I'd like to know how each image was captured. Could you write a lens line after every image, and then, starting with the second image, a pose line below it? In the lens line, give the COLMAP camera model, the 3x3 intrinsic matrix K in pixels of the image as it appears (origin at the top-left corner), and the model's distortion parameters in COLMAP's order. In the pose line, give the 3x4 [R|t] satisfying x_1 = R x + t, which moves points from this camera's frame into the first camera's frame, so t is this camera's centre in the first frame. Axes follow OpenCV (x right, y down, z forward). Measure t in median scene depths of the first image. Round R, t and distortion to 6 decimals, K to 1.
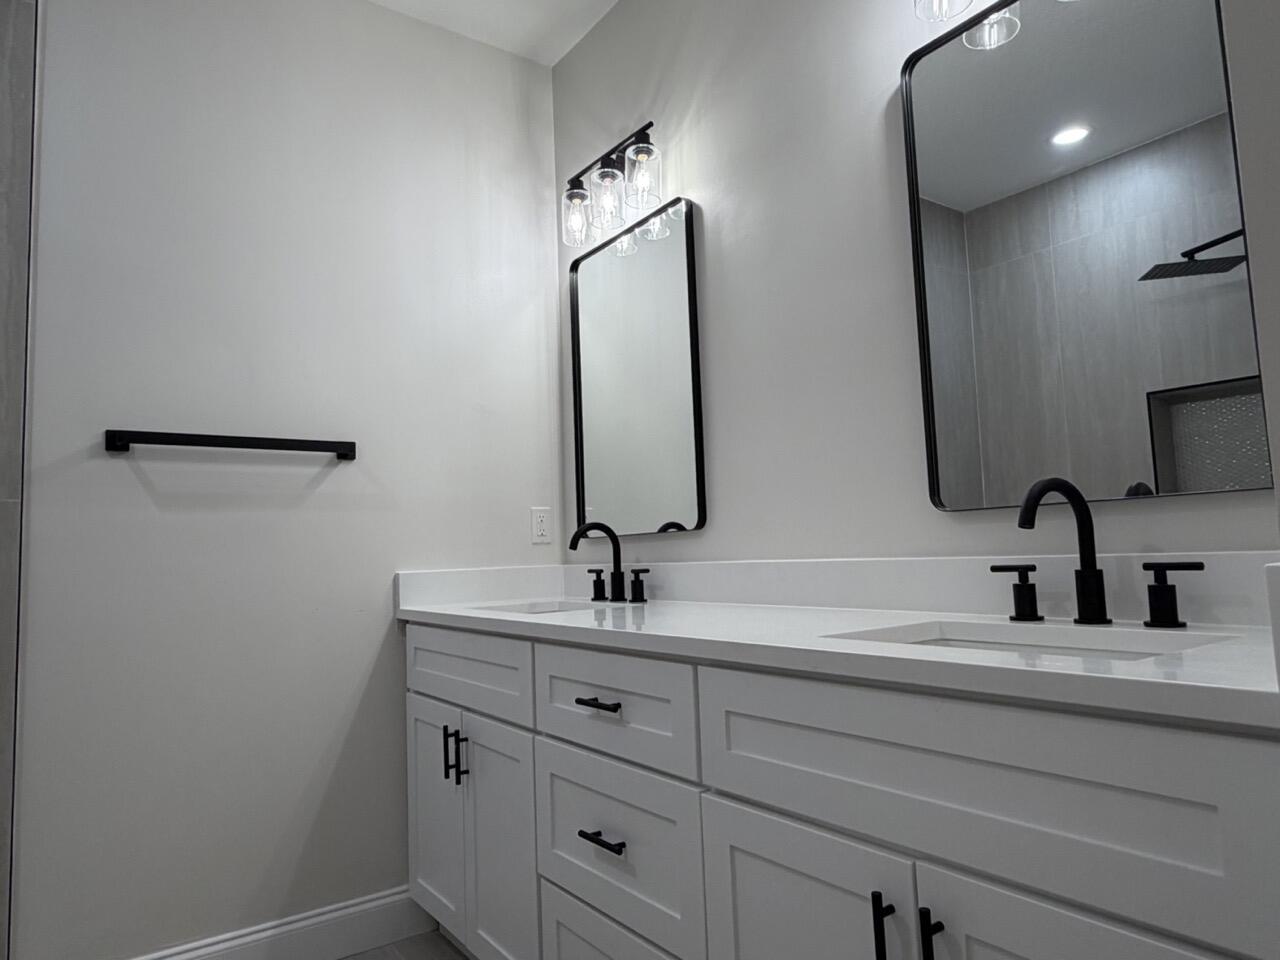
lens RADIAL K [[820.5, 0, 644.6], [0, 820.5, 478.3], [0, 0, 1]] dist [-0.004524, 0.003856]
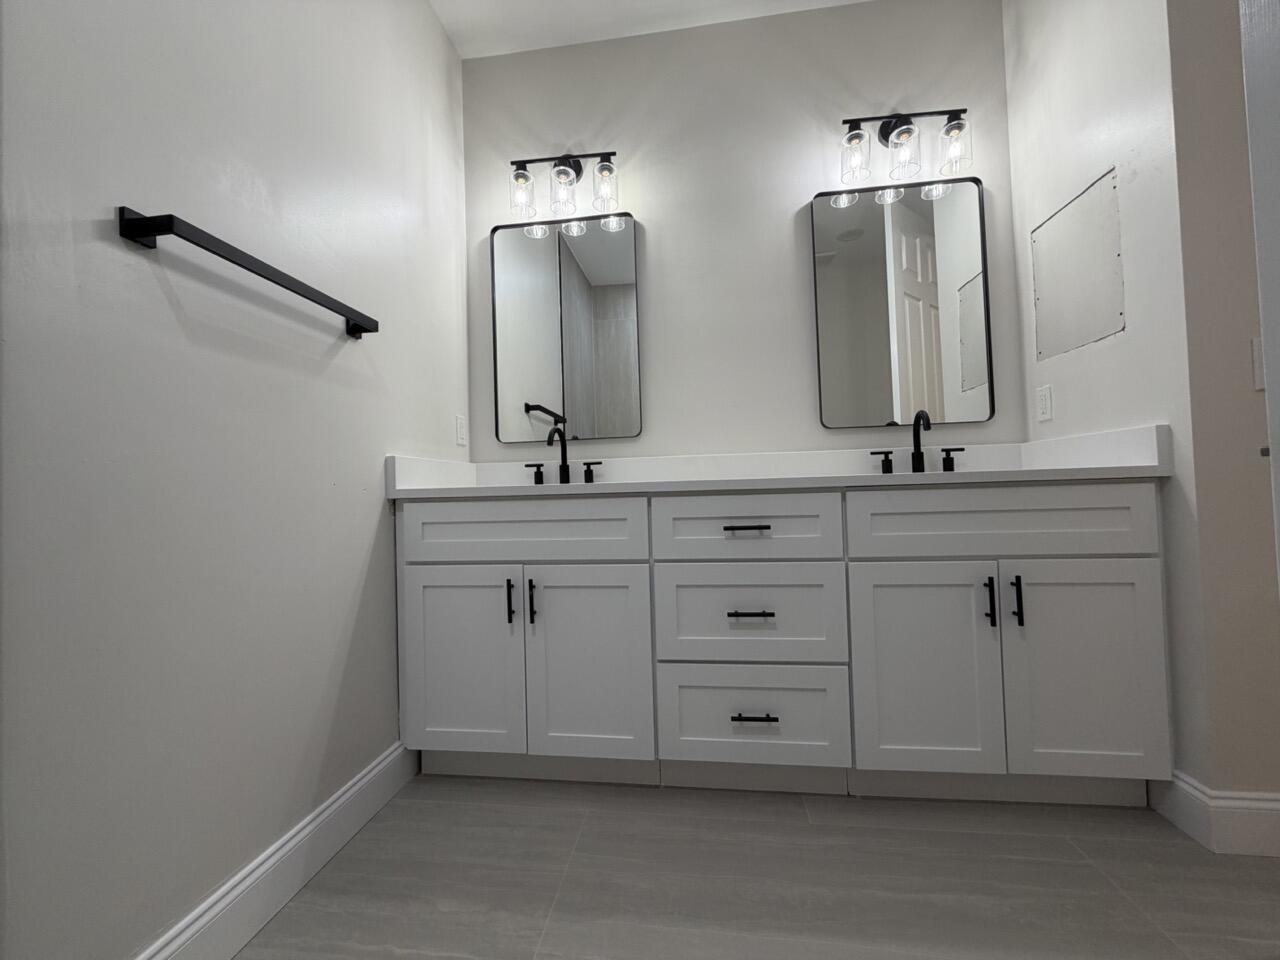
lens RADIAL K [[508.0, 0, 640.0], [0, 508.0, 475.0], [0, 0, 1]] dist [0.002214, -0.000469]
pose [[0.679351, 0.038568, 0.732799, -0.587144], [-0.062469, 0.998032, 0.005385, 0.121440], [-0.731150, -0.049435, 0.680423, 0.330000]]
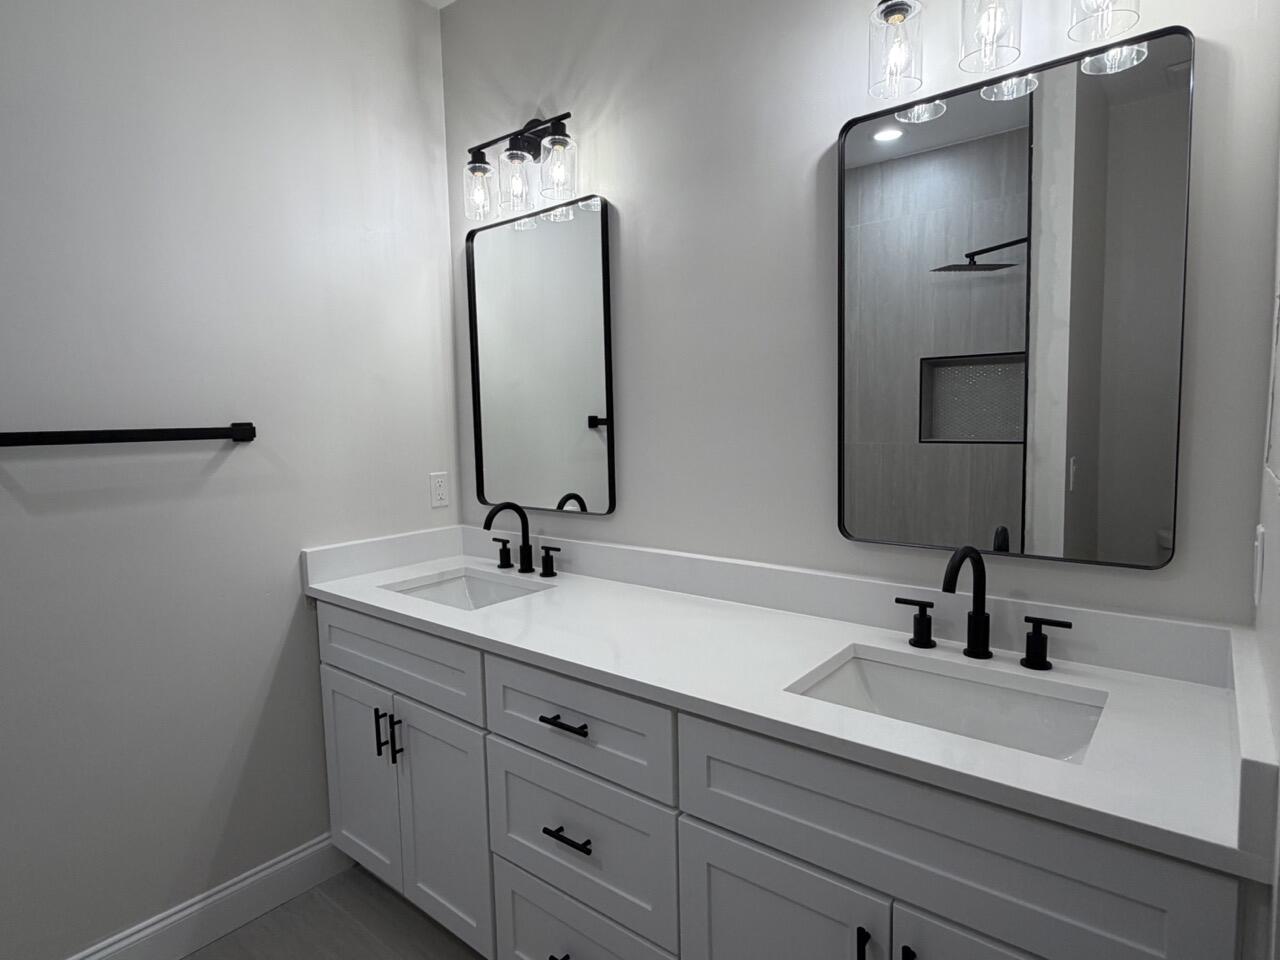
lens RADIAL K [[710.2, 0, 648.2], [0, 710.2, 473.9], [0, 0, 1]] dist [-0.001928, 0.002475]
pose [[0.962989, -0.006059, 0.269473, -0.133718], [-0.039460, 0.985807, 0.163180, -0.144047], [-0.266637, -0.167774, 0.949082, 0.076472]]
